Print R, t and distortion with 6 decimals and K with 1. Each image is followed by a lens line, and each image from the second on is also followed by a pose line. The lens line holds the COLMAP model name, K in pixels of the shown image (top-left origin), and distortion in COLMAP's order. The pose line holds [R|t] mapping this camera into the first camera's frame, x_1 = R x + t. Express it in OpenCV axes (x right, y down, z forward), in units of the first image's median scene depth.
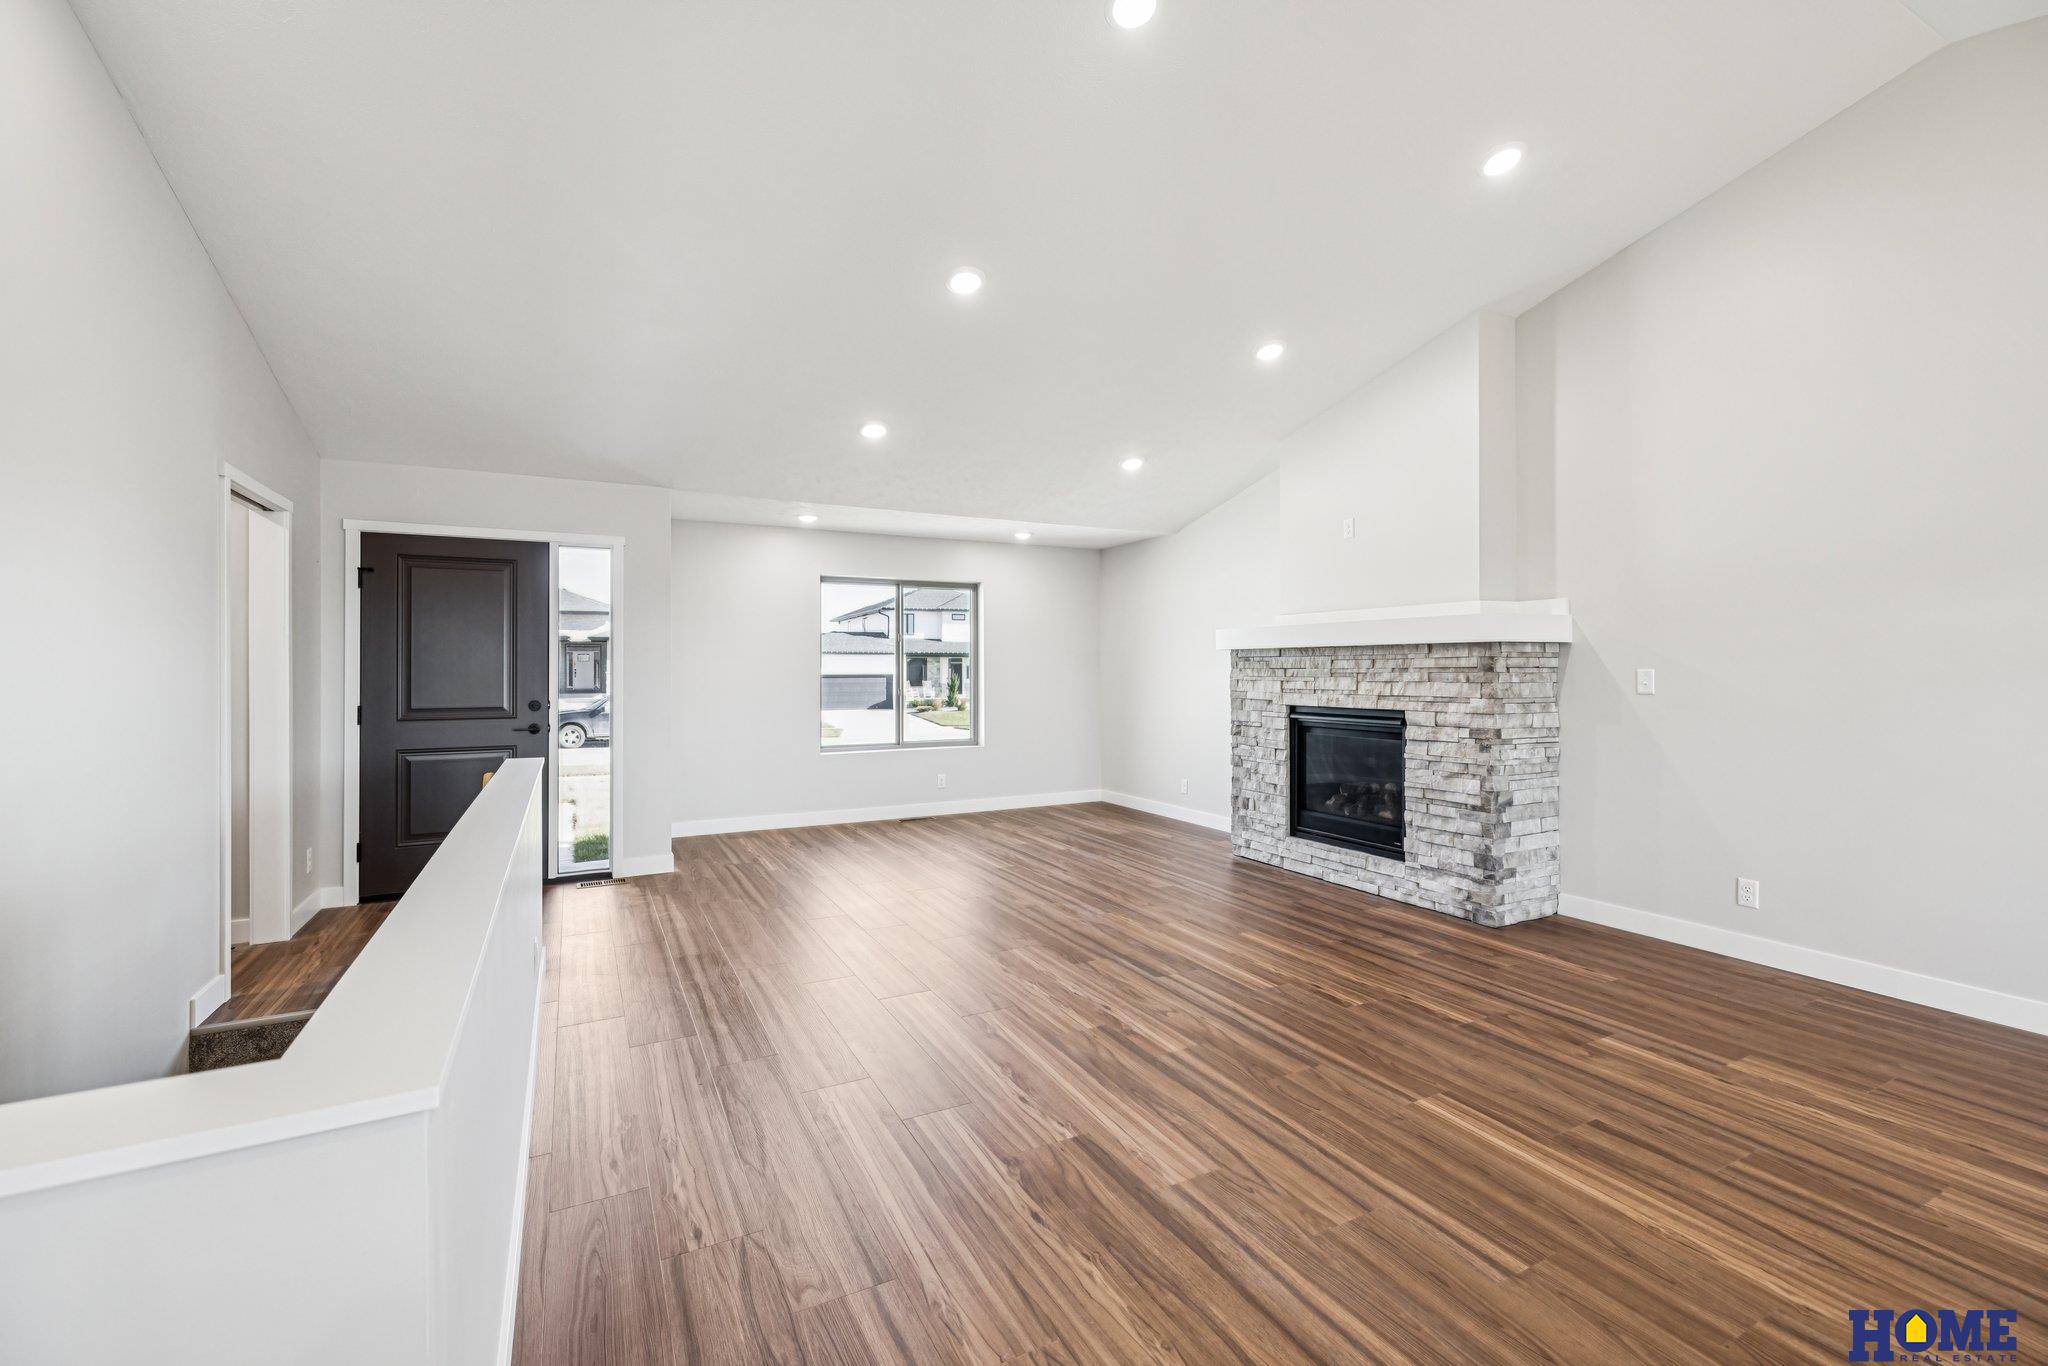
lens RADIAL K [[857.7, 0, 1037.7], [0, 857.7, 665.7], [0, 0, 1]] dist [0.001673, -0.000708]
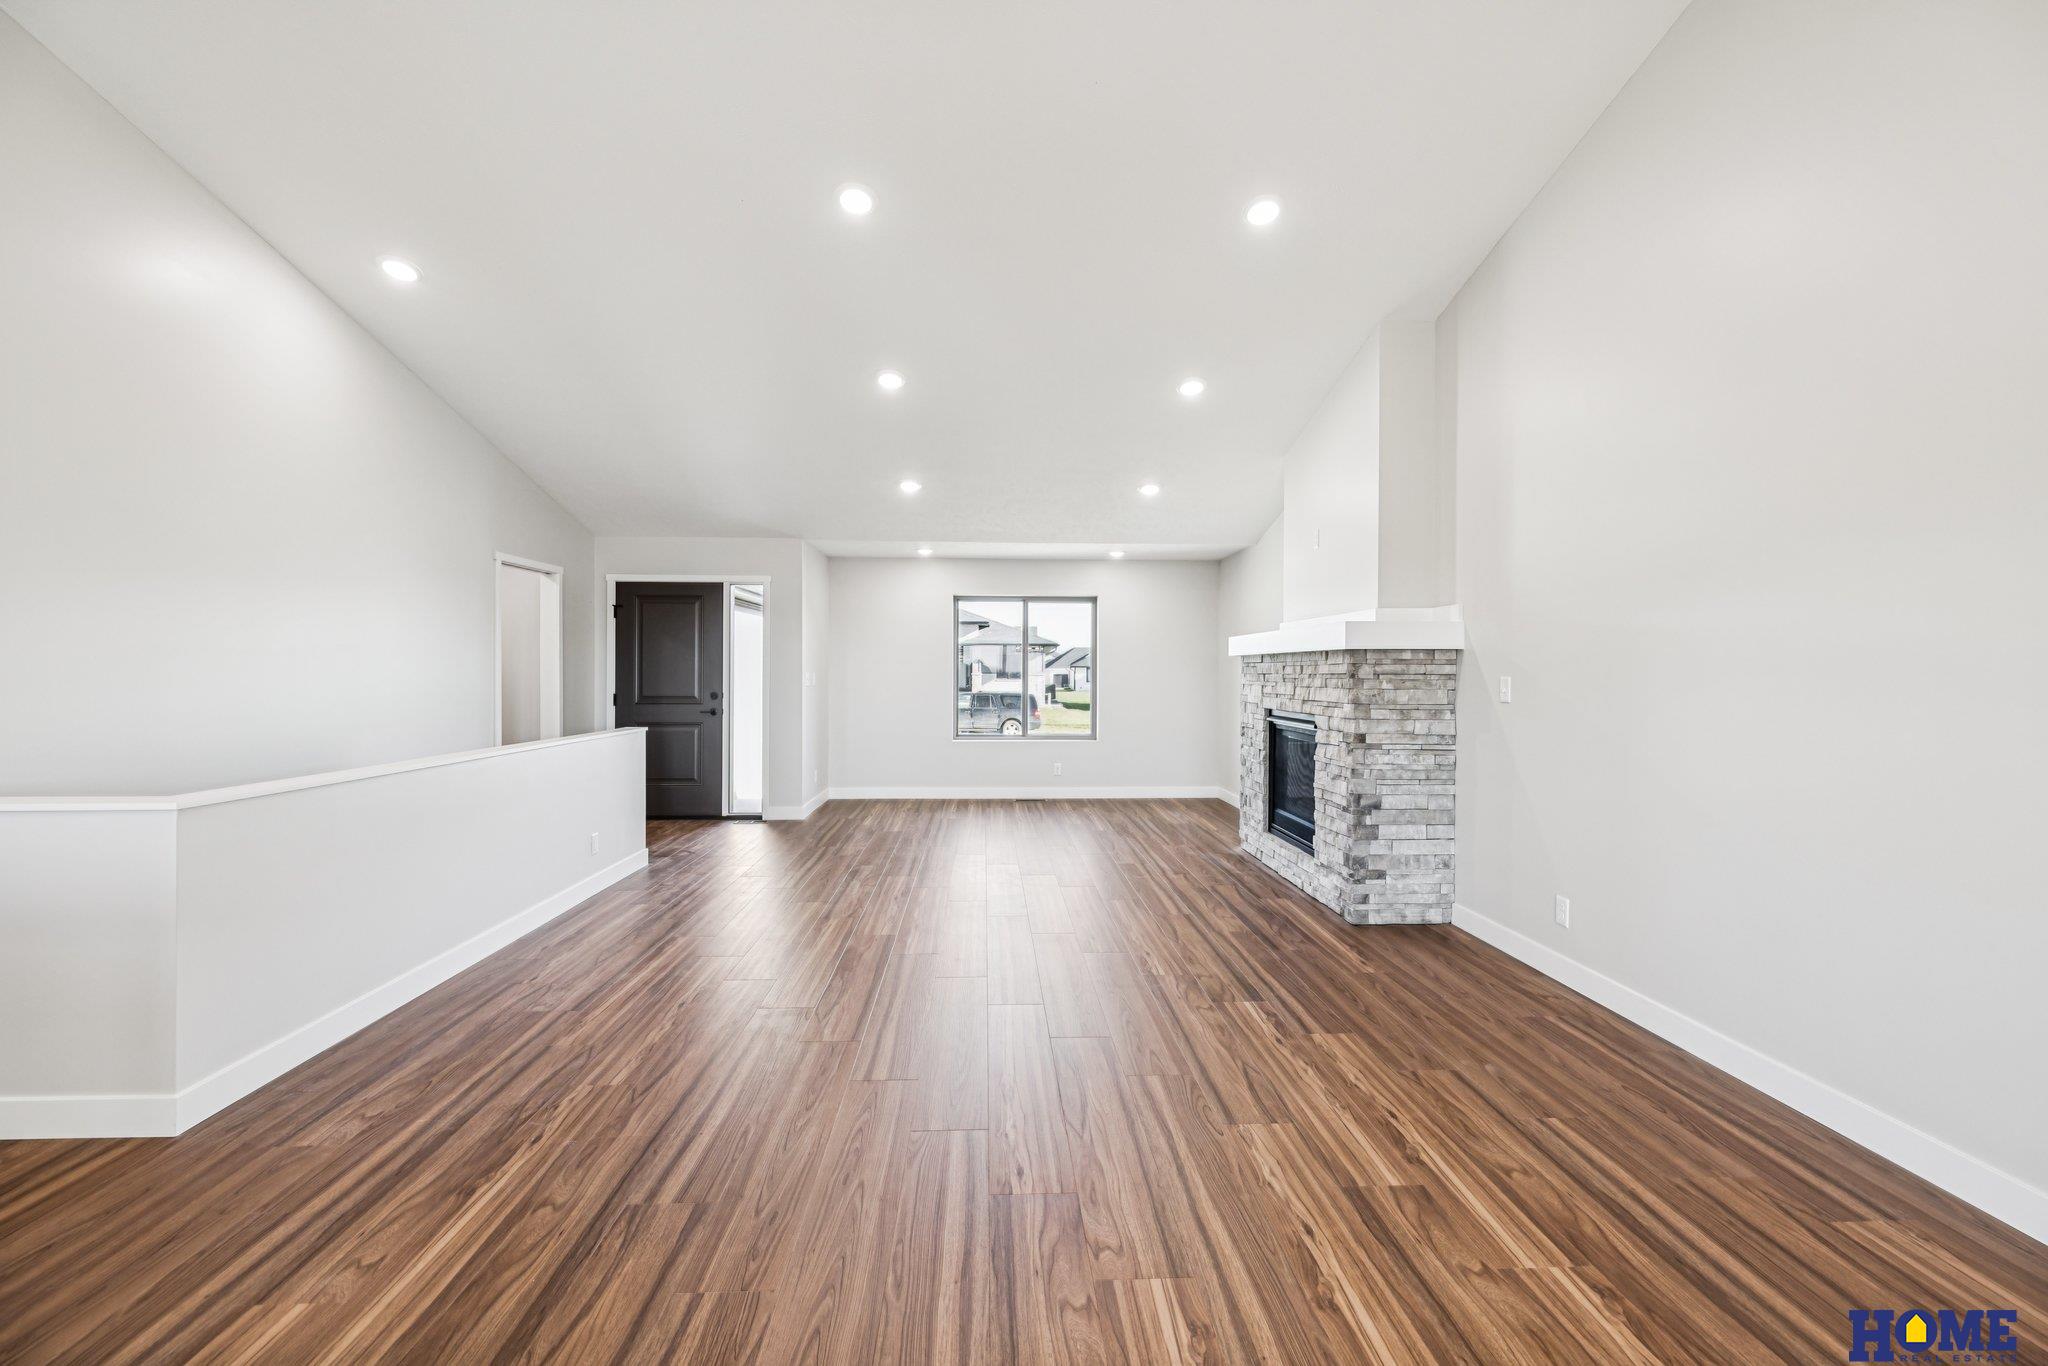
lens RADIAL K [[857.7, 0, 1039.6], [0, 857.7, 668.0], [0, 0, 1]] dist [0.001673, -0.000708]
pose [[0.908846, 0.004042, -0.417113, 0.565591], [-0.004217, 0.999991, 0.000503, -0.003889], [0.417111, 0.001302, 0.908855, -0.093142]]
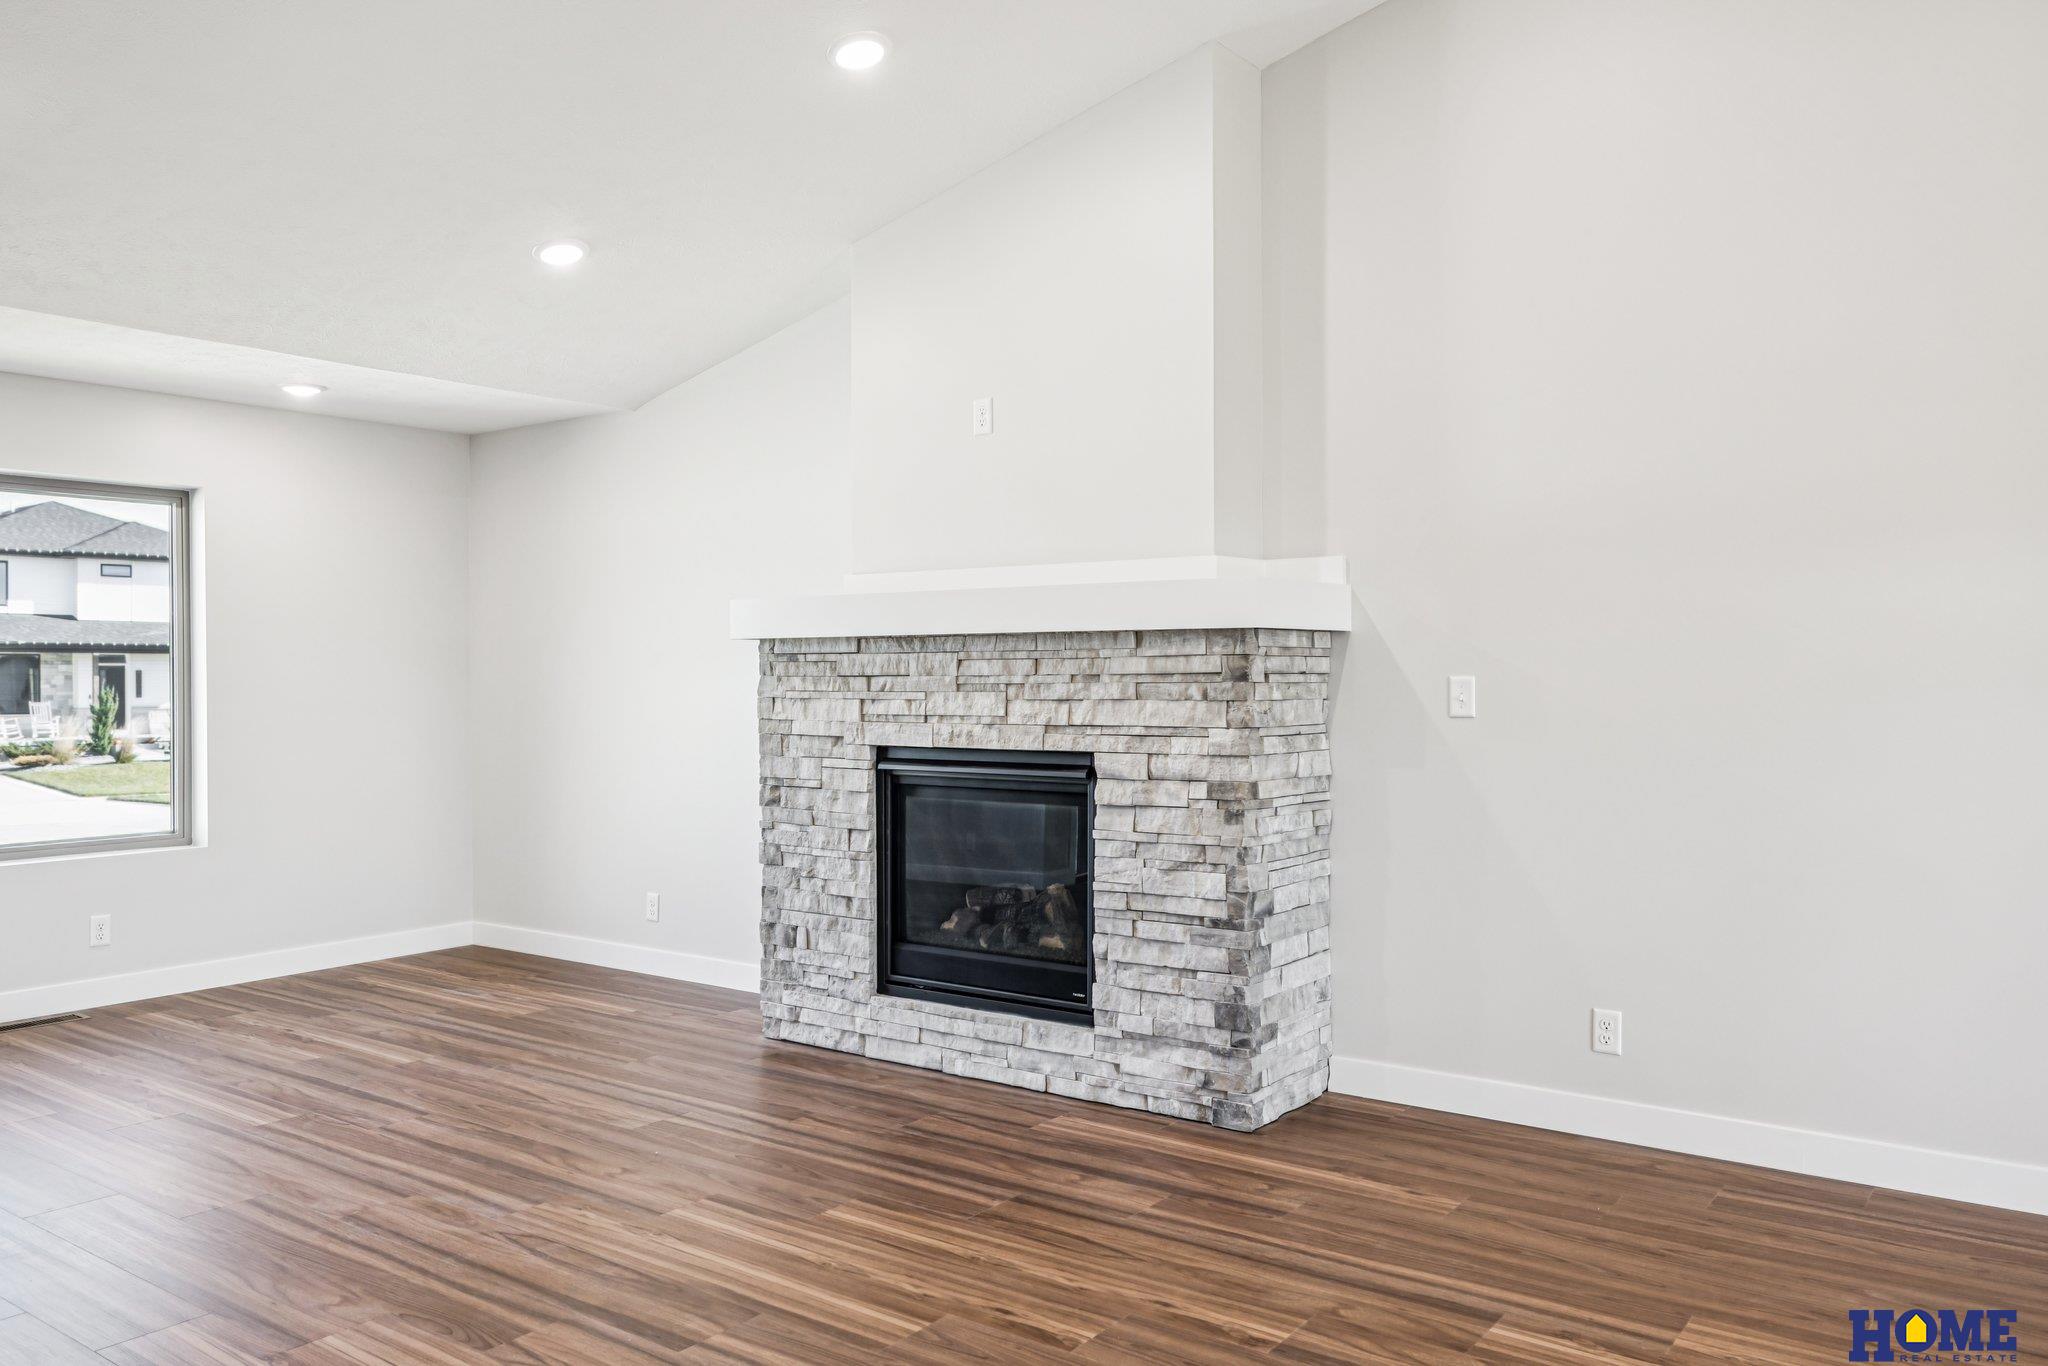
lens RADIAL K [[1511.5, 0, 1005.7], [0, 1511.5, 680.1], [0, 0, 1]] dist [-0.003549, 0.002650]
pose [[0.904231, -0.002423, 0.427036, -0.035757], [-0.000144, 0.999982, 0.005980, 0.000475], [-0.427043, -0.005469, 0.904215, 0.152922]]
